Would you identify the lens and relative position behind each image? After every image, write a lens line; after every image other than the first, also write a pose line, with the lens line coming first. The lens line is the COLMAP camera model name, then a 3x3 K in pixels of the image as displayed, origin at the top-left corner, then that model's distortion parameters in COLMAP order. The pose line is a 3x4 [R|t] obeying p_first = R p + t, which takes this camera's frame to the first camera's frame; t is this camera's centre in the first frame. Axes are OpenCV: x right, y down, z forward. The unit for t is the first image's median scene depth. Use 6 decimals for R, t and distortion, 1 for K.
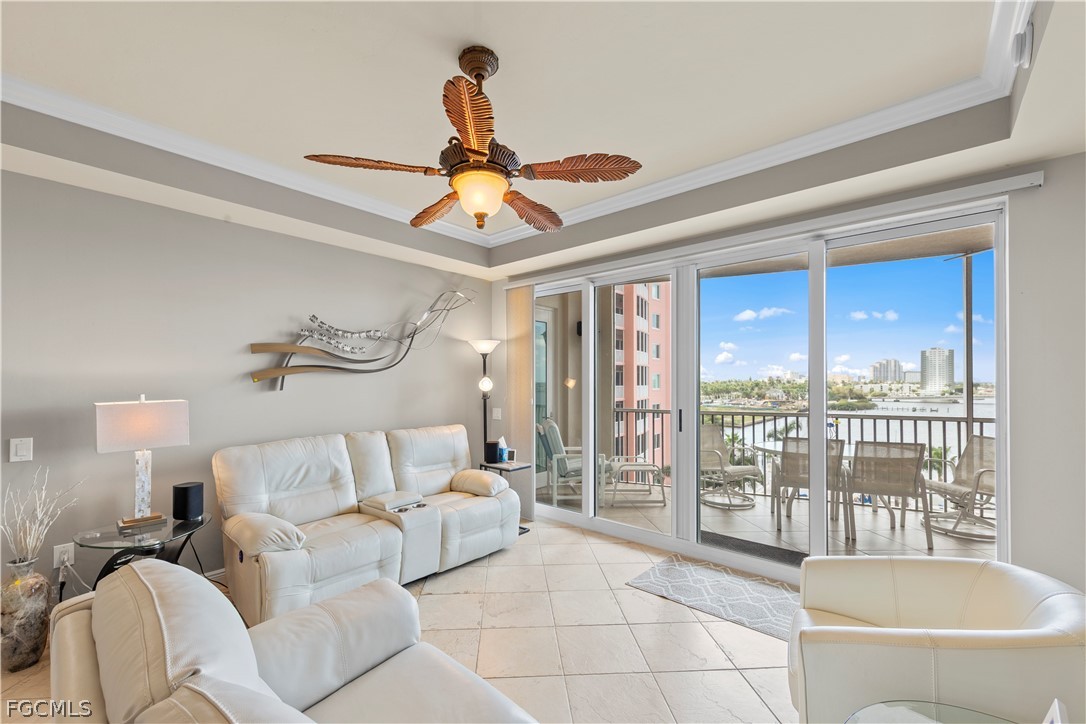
lens RADIAL K [[438.9, 0, 544.6], [0, 438.9, 380.7], [0, 0, 1]] dist [0.001680, -0.000148]
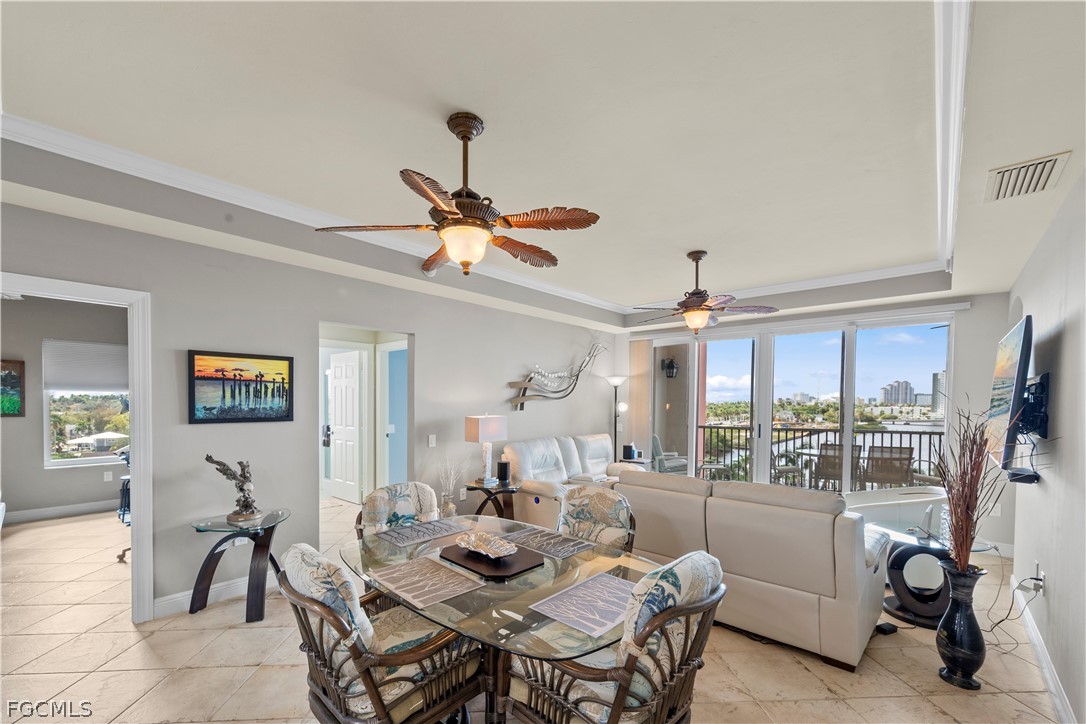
lens RADIAL K [[438.9, 0, 555.7], [0, 438.9, 414.8], [0, 0, 1]] dist [0.001680, -0.000148]
pose [[0.999983, 0.005761, 0.000938, -0.366470], [-0.005787, 0.999524, 0.030300, -0.009879], [-0.000763, -0.030305, 0.999540, -0.498498]]
